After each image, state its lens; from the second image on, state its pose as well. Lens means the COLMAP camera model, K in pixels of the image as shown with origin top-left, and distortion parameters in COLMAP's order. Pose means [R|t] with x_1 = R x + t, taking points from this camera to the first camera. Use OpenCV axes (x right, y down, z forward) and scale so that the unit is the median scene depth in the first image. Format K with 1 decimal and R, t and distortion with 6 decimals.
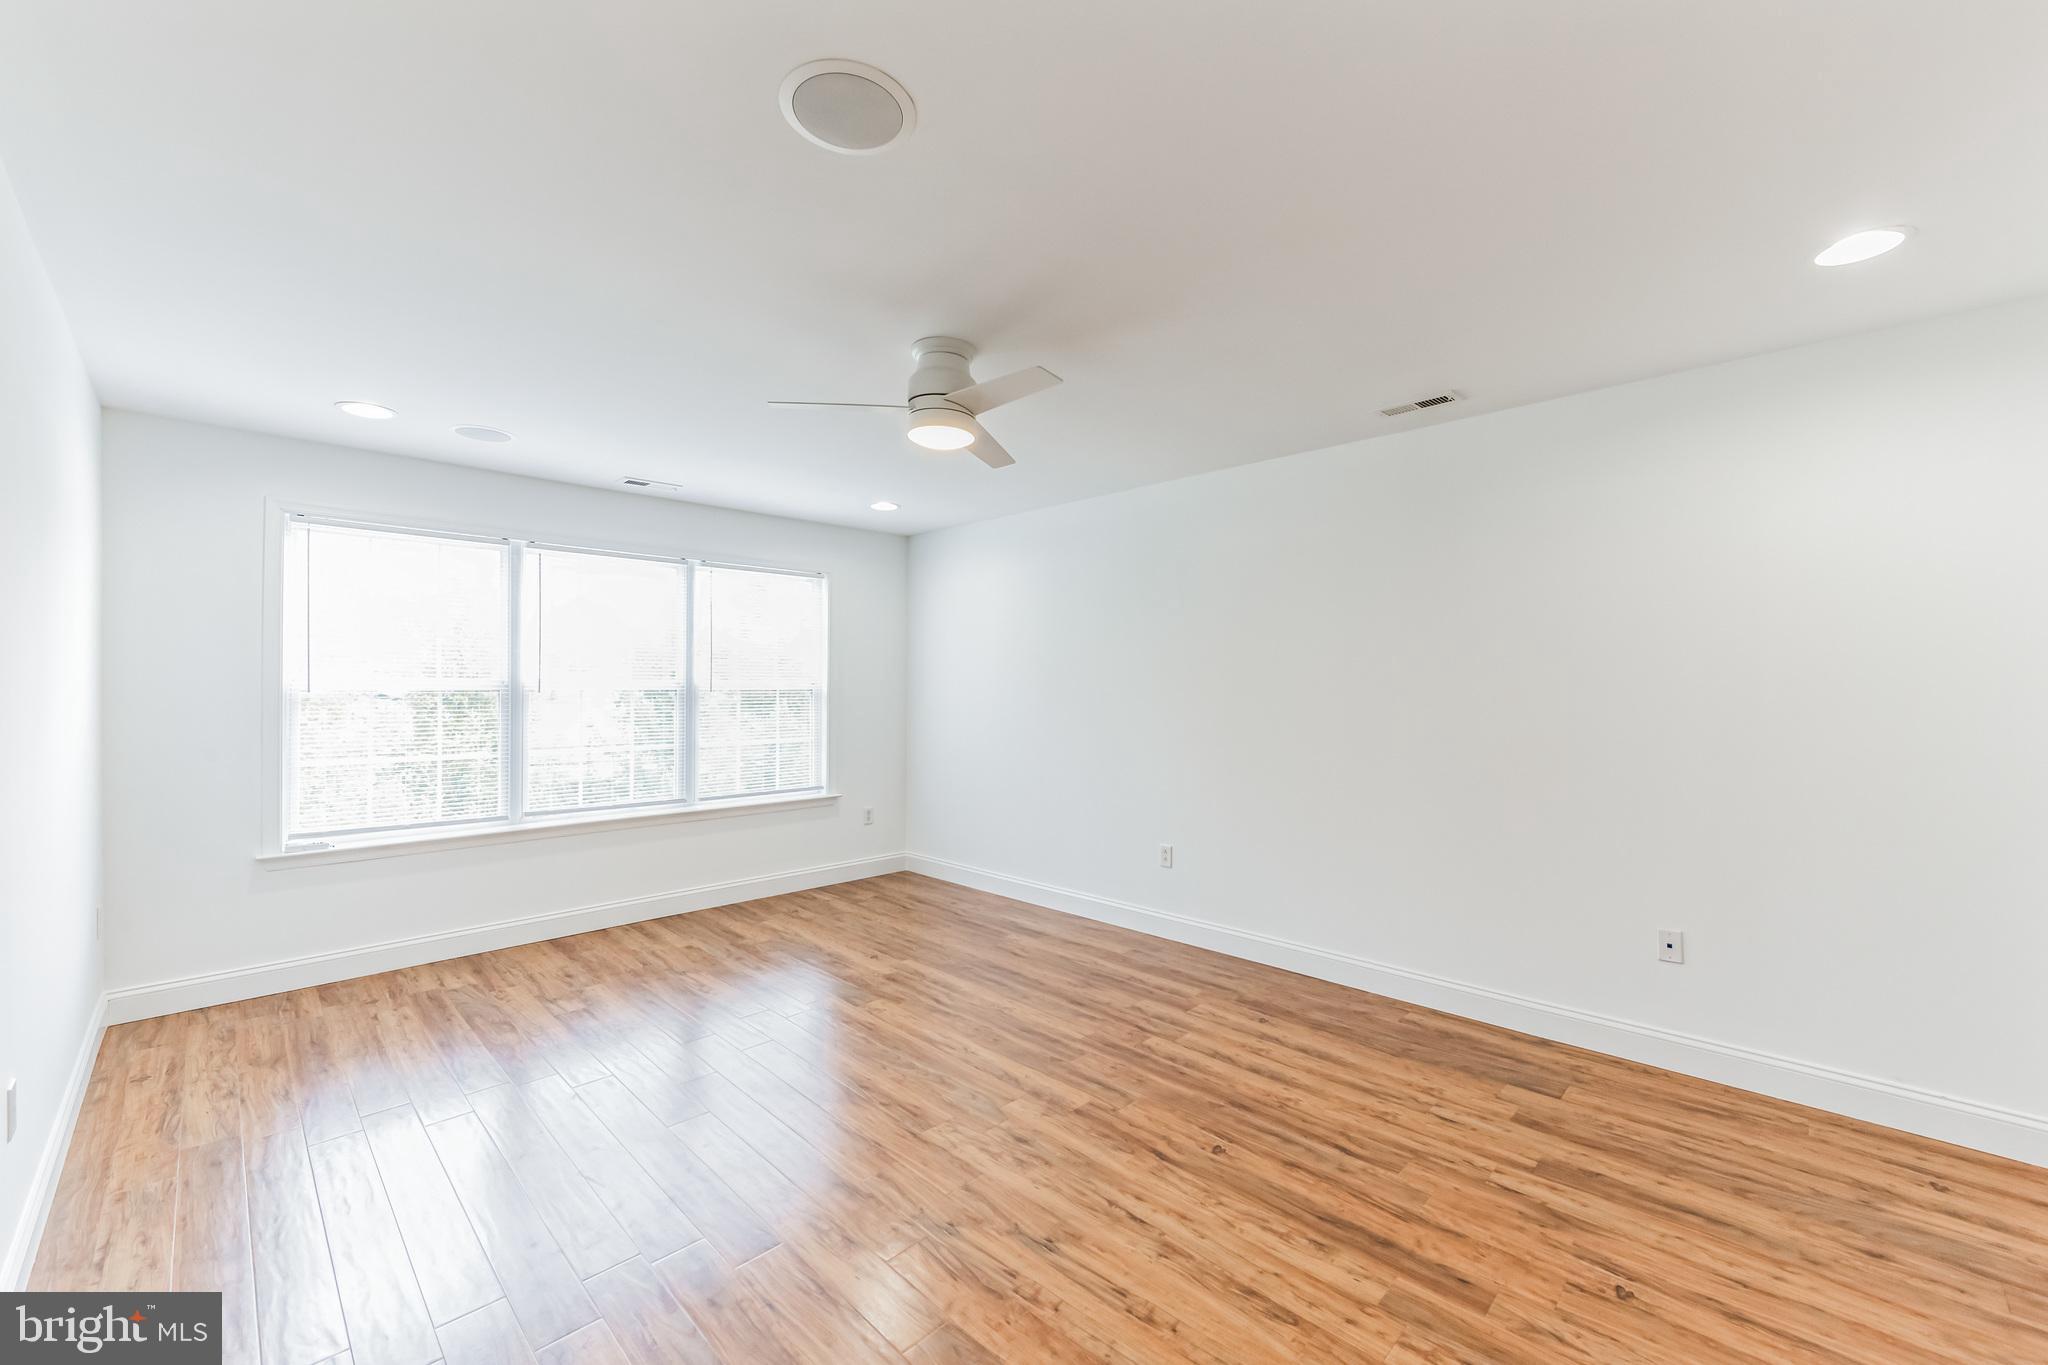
lens RADIAL K [[814.5, 0, 1013.4], [0, 814.5, 678.6], [0, 0, 1]] dist [-0.000411, -0.000817]
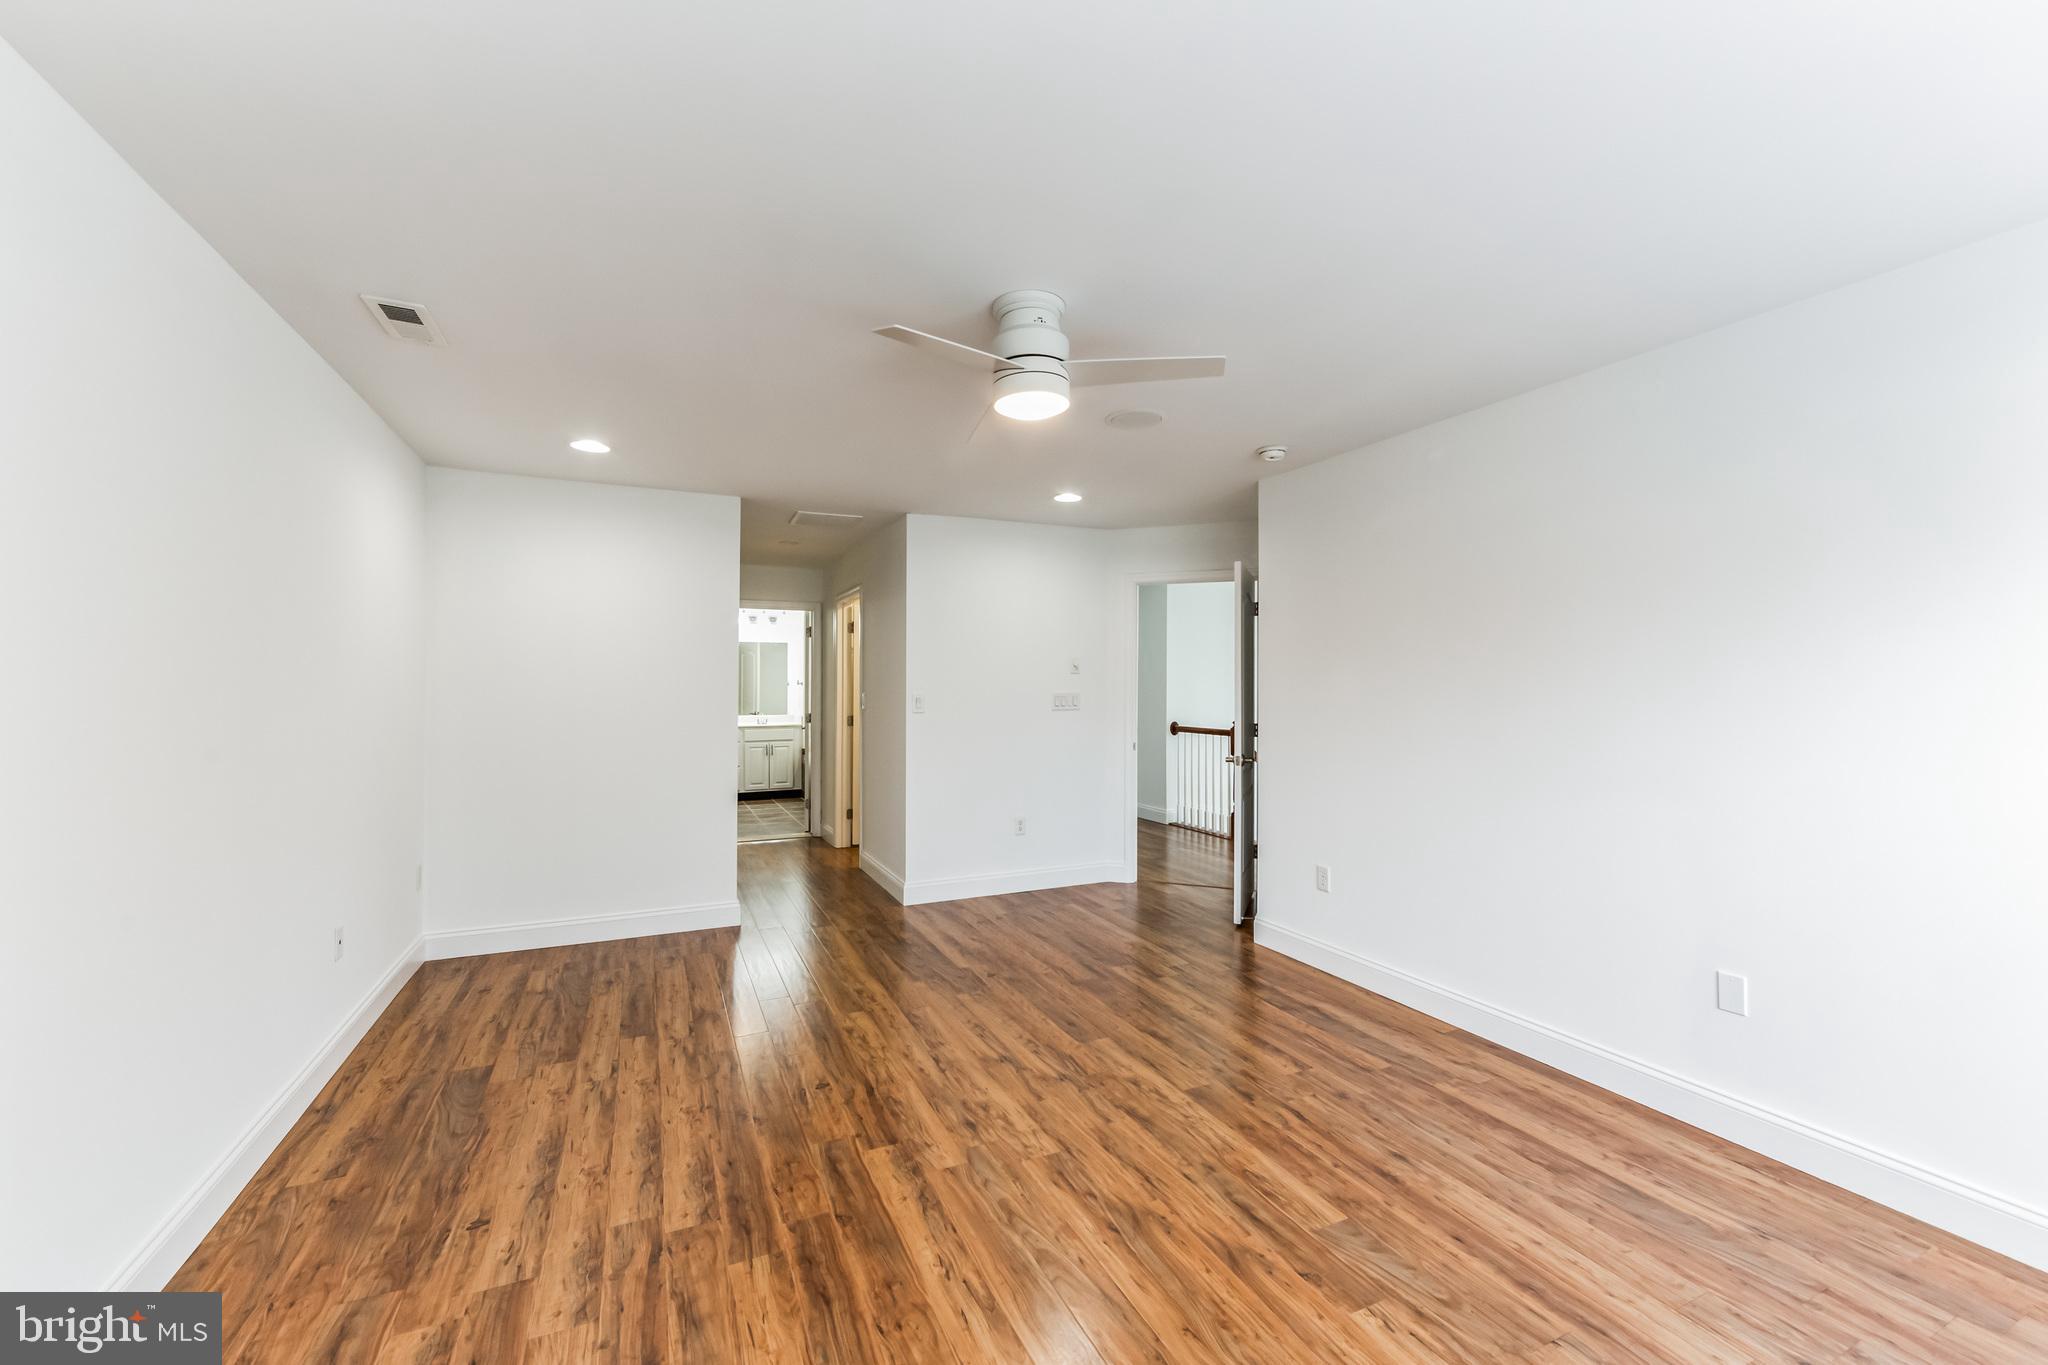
lens RADIAL K [[814.5, 0, 1031.1], [0, 814.5, 686.9], [0, 0, 1]] dist [-0.000411, -0.000817]
pose [[-0.946035, -0.001498, 0.324062, -0.368061], [-0.004309, 0.999959, -0.007957, 0.013787], [-0.324037, -0.008924, -0.946002, 1.810753]]
